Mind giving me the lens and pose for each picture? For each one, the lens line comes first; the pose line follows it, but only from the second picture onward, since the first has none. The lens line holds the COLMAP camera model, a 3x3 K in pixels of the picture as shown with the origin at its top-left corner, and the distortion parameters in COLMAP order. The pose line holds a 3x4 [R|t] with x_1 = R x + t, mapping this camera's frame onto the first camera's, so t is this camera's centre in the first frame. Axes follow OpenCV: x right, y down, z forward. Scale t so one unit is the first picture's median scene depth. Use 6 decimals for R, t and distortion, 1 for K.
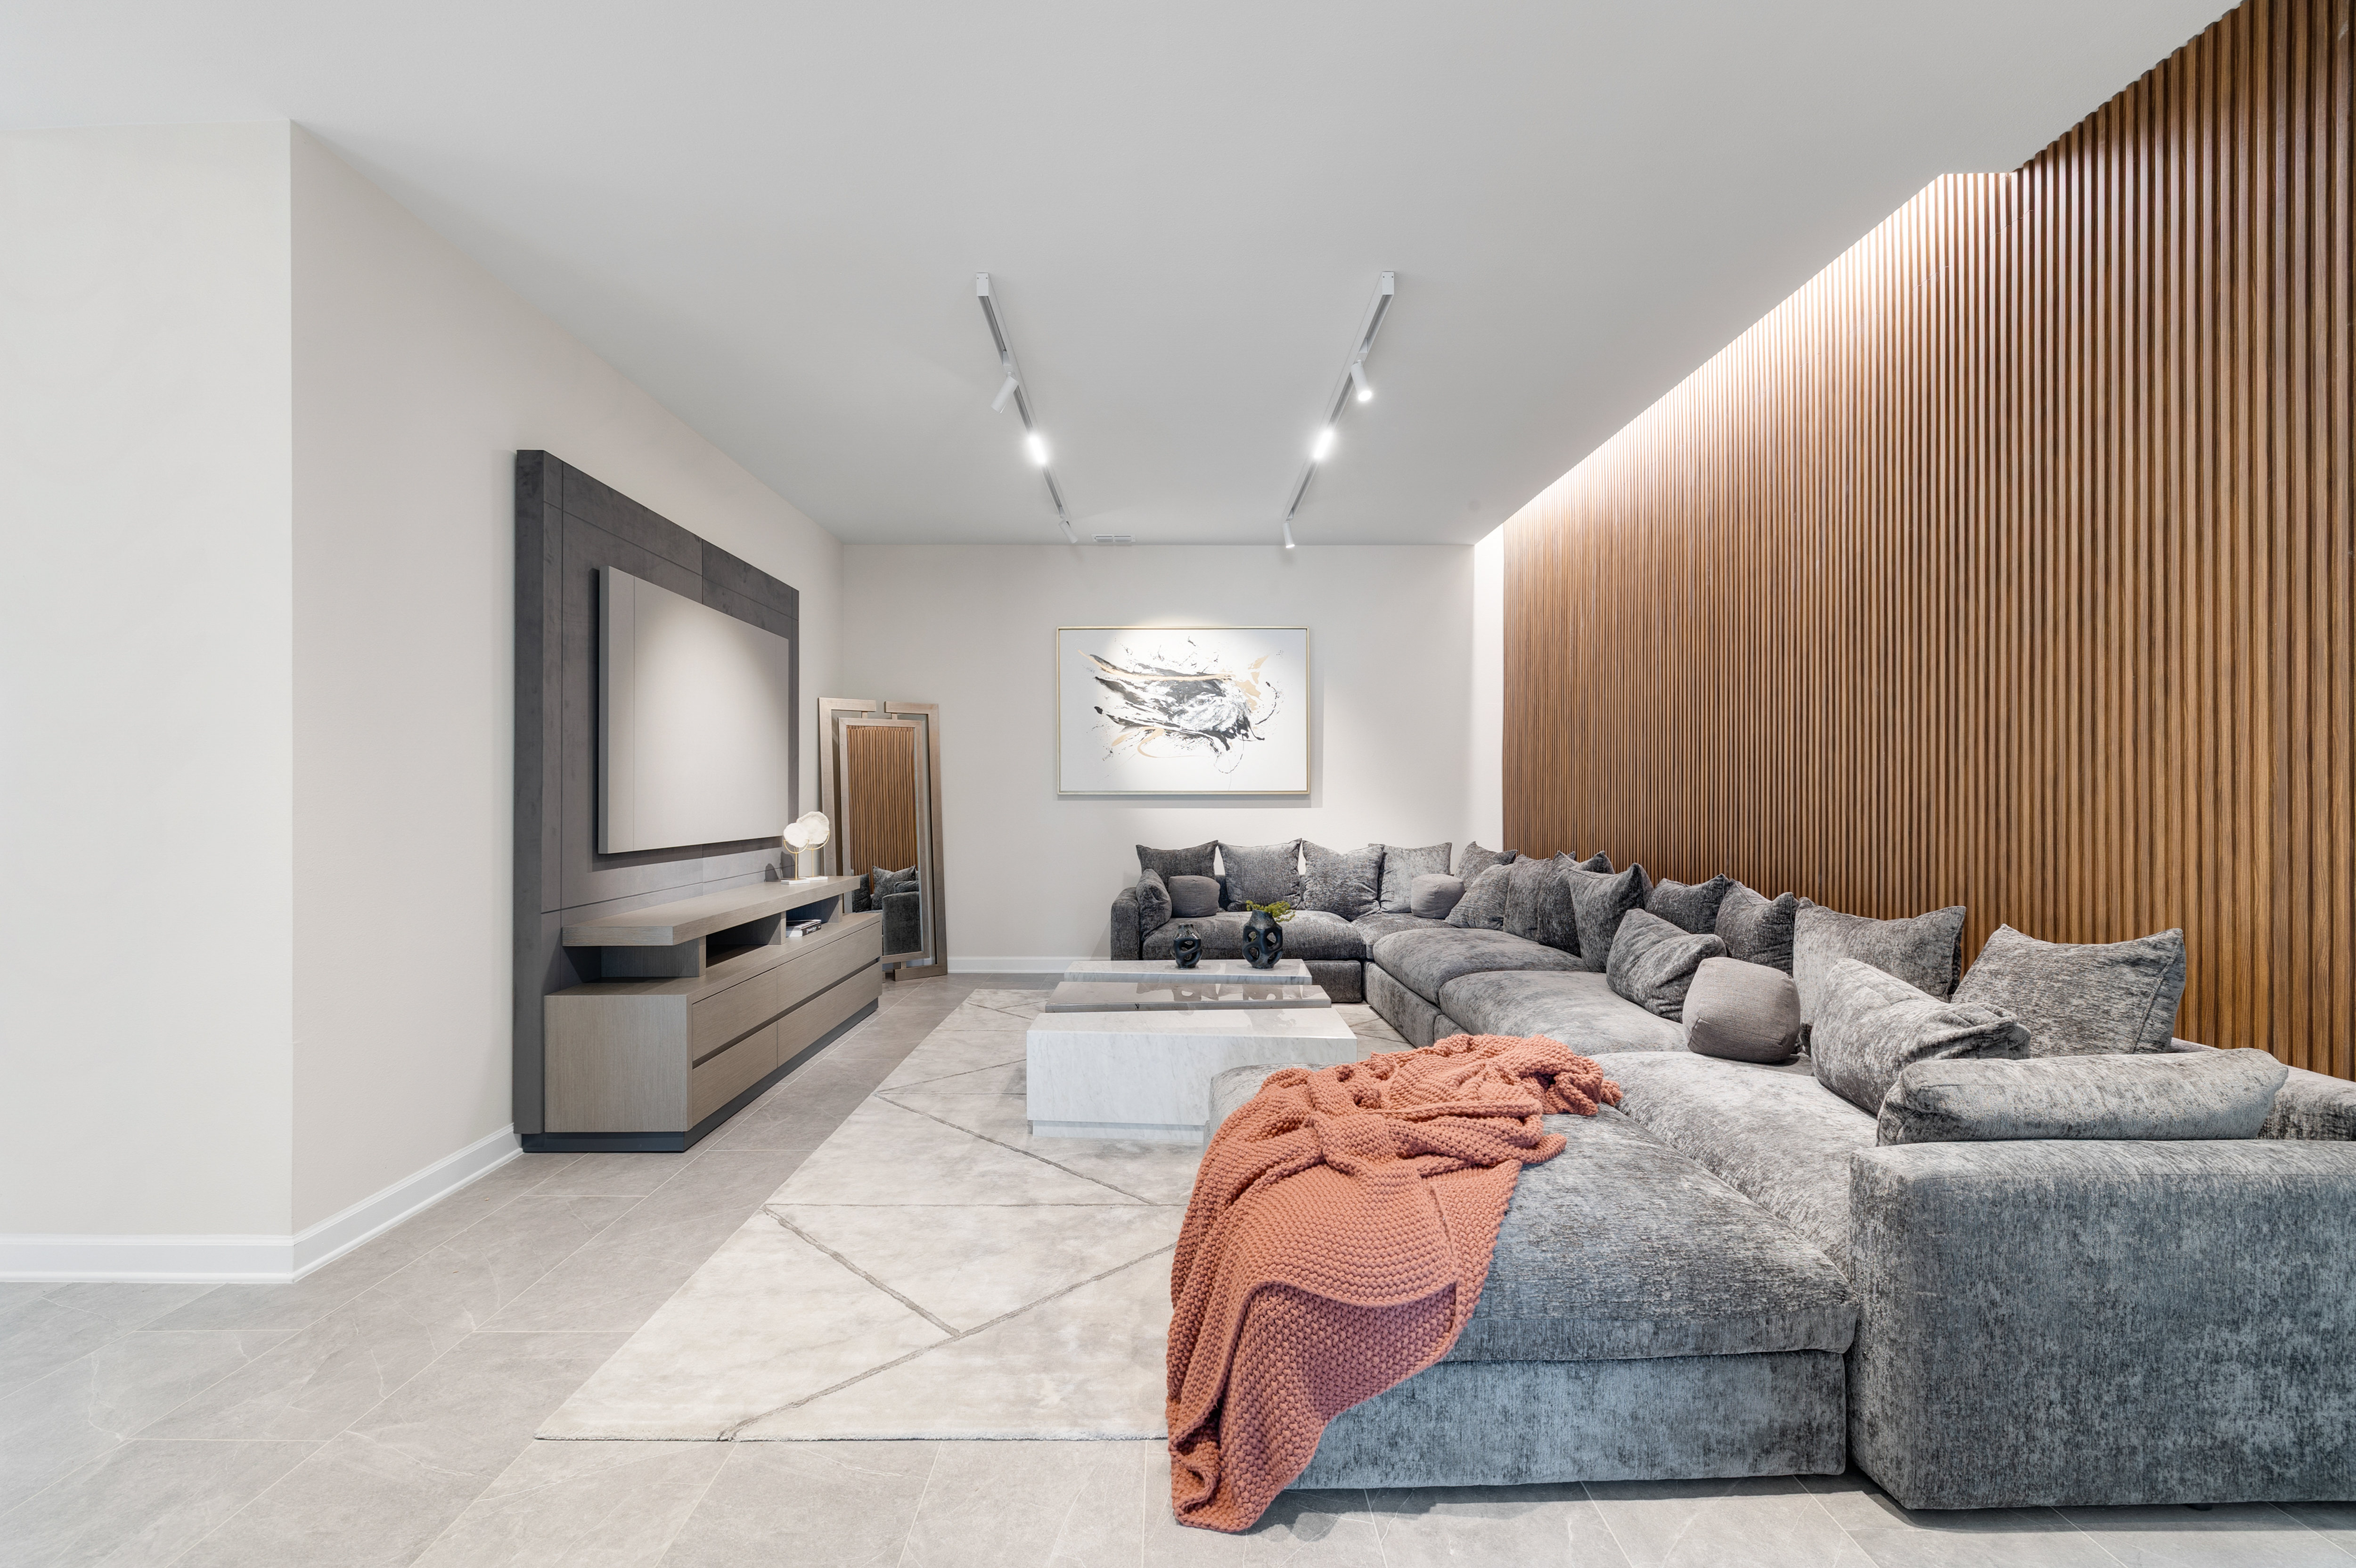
lens RADIAL K [[999.8, 0, 1182.3], [0, 999.8, 794.1], [0, 0, 1]] dist [-0.001773, 0.001248]
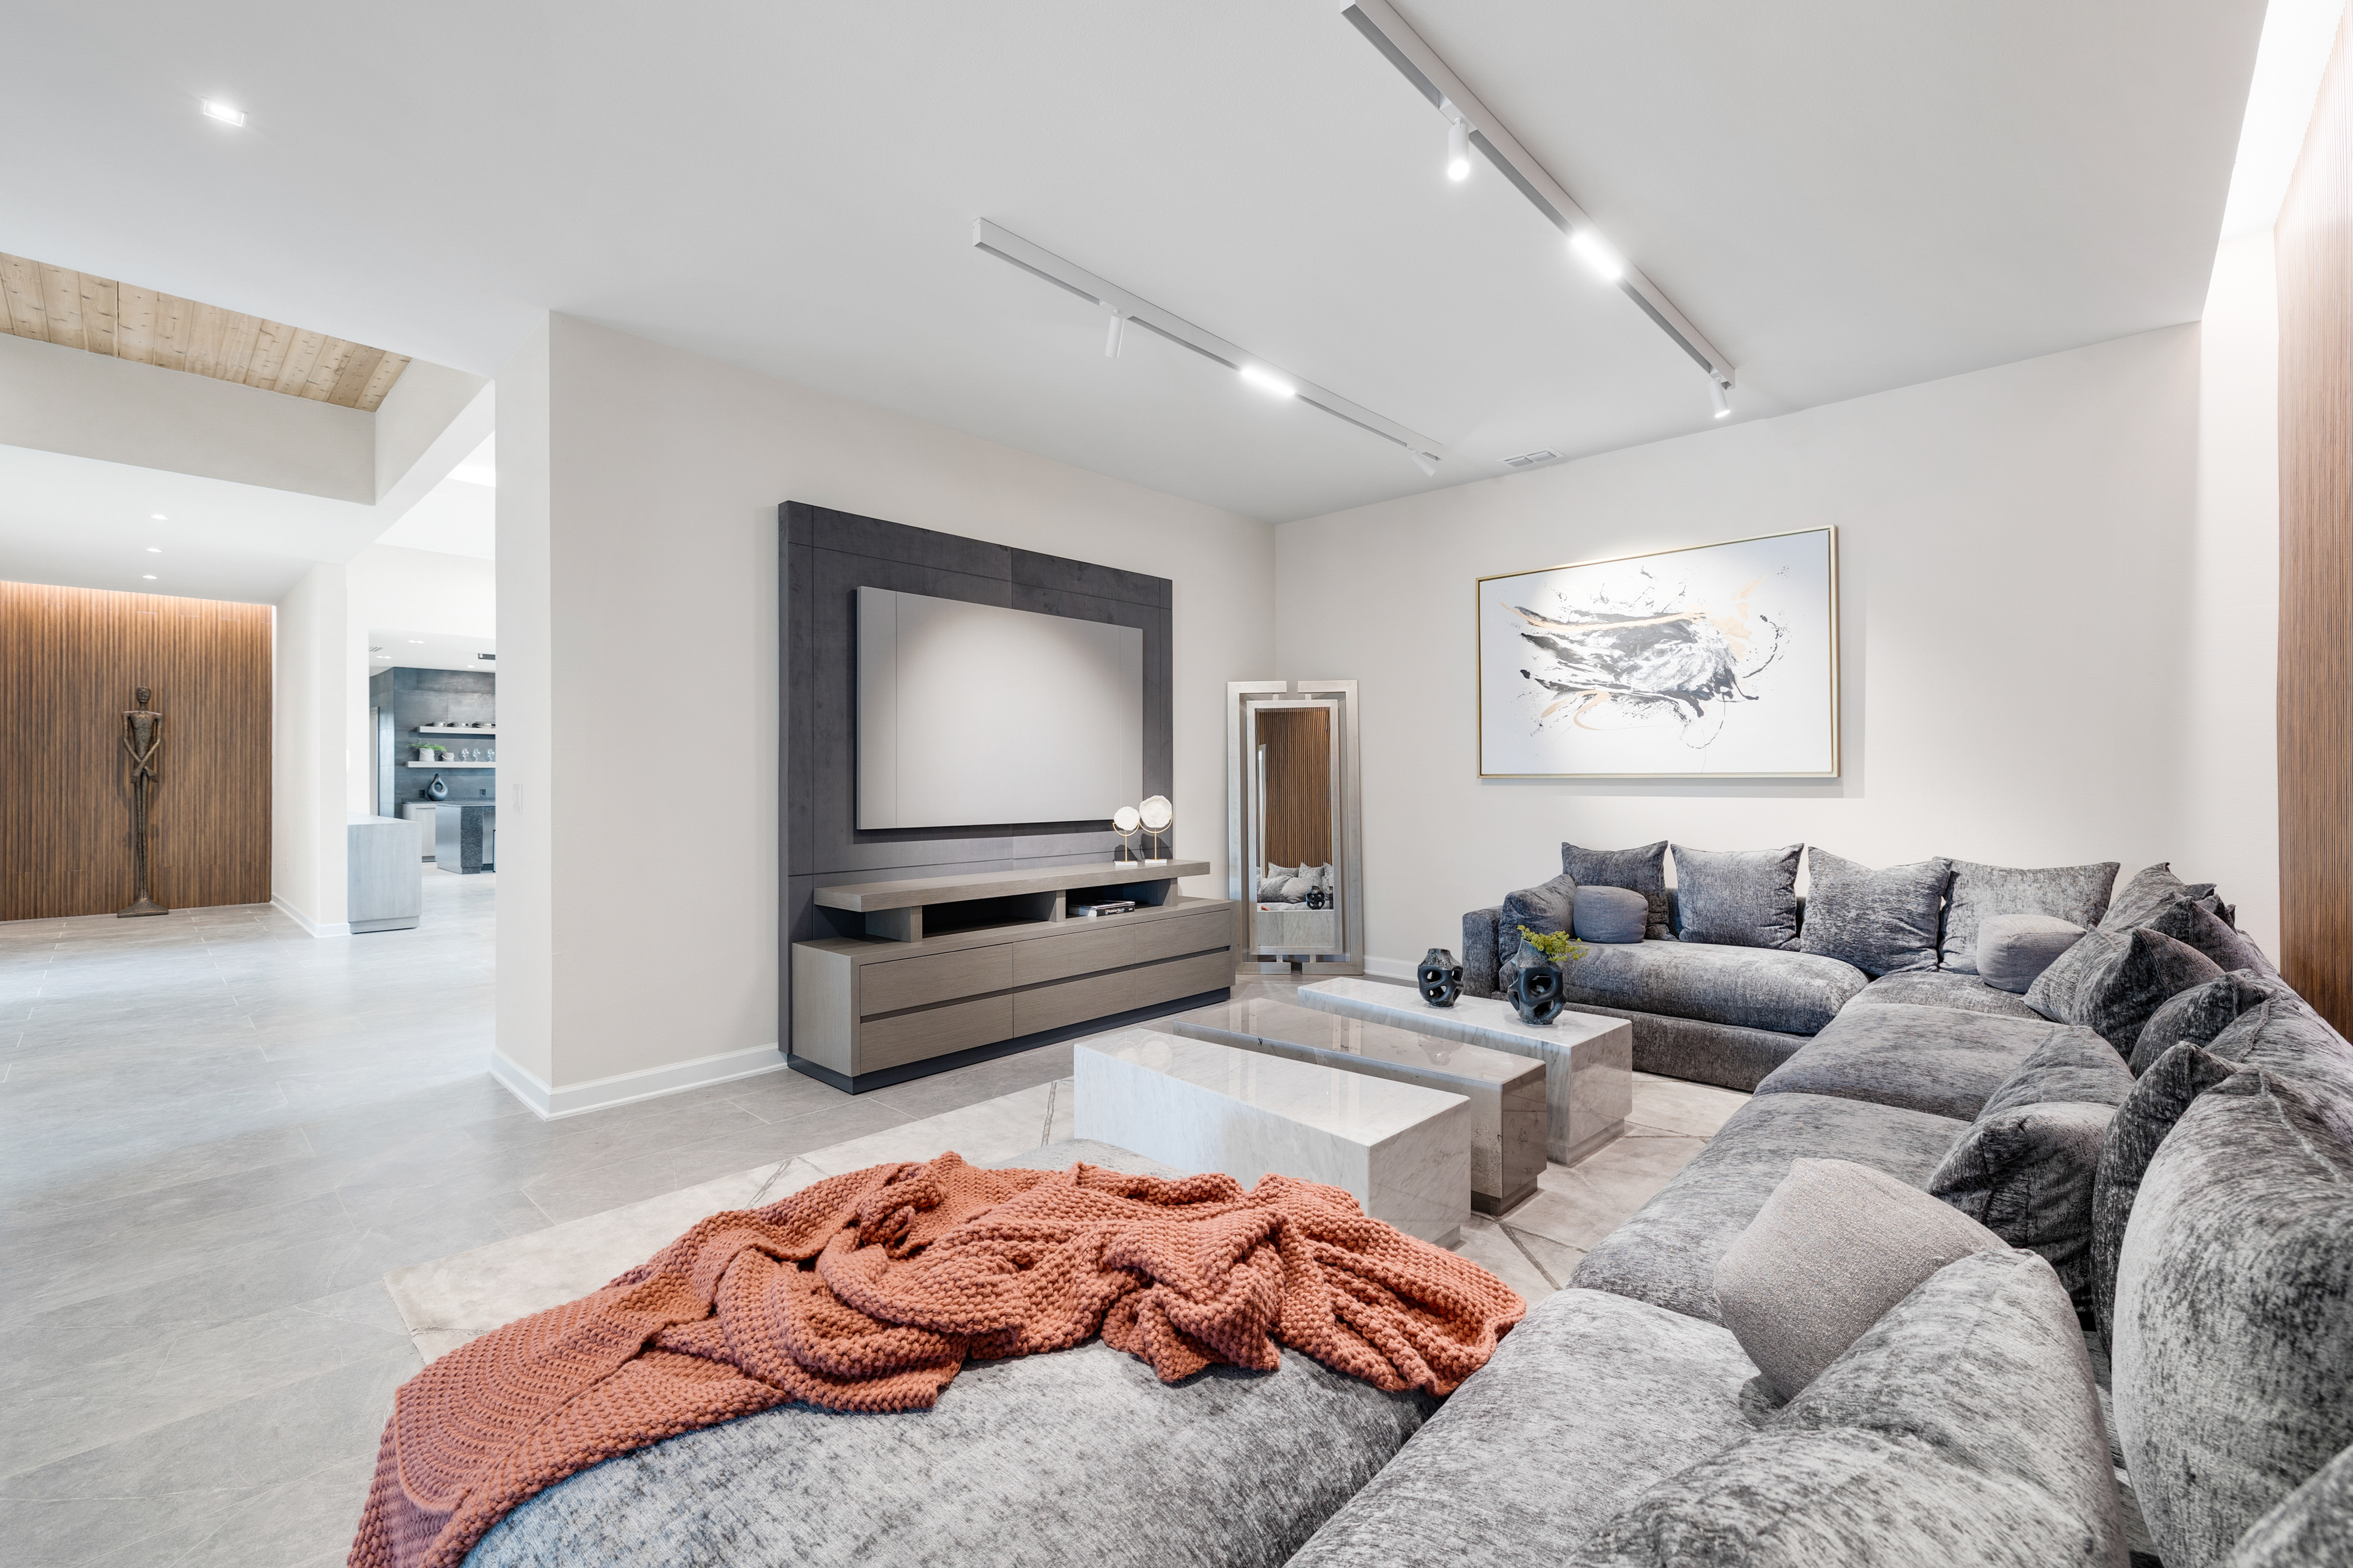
lens RADIAL K [[998.5, 0, 1166.0], [0, 998.5, 774.5], [0, 0, 1]] dist [-0.001773, 0.001248]
pose [[0.717343, -0.003130, -0.696713, 0.279007], [0.002206, 0.999995, -0.002221, -0.001225], [0.696717, 0.000057, 0.717346, 0.221100]]
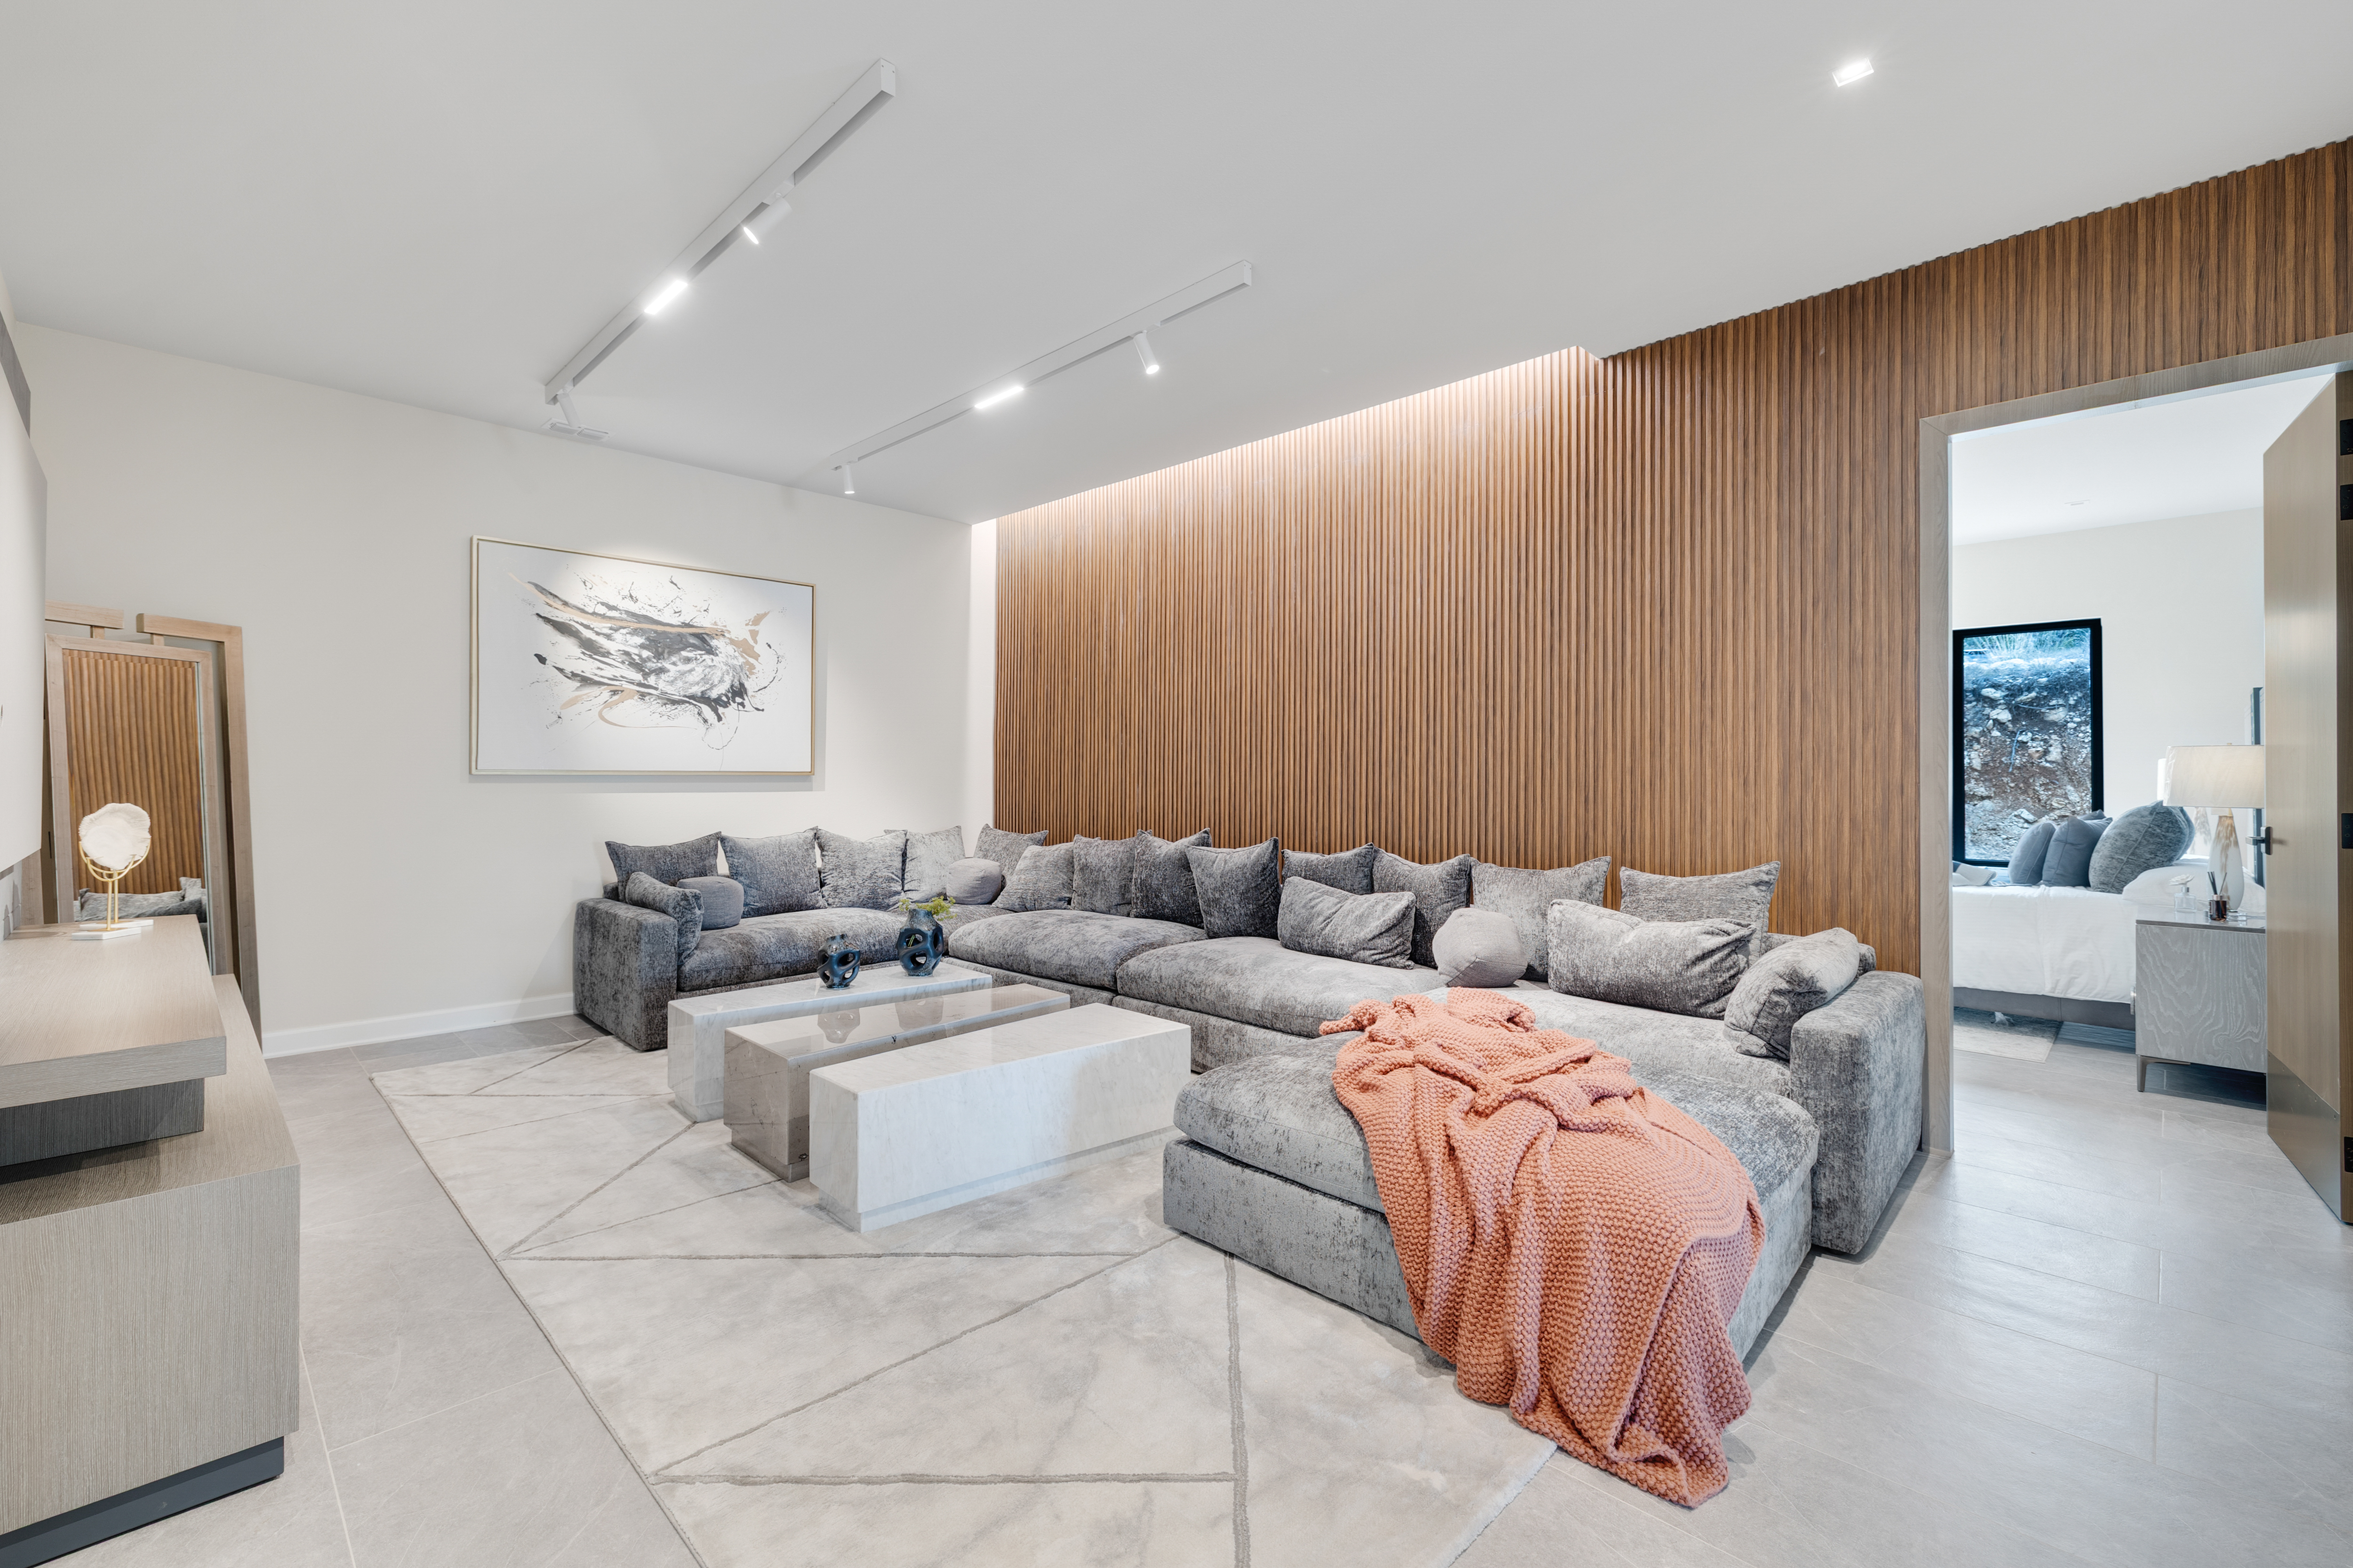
lens RADIAL K [[998.5, 0, 1164.5], [0, 998.5, 765.9], [0, 0, 1]] dist [-0.001773, 0.001248]
pose [[0.716047, 0.011840, 0.697951, -0.272572], [-0.004736, 0.999916, -0.012104, 0.000813], [-0.698036, 0.005362, 0.716043, 0.163730]]
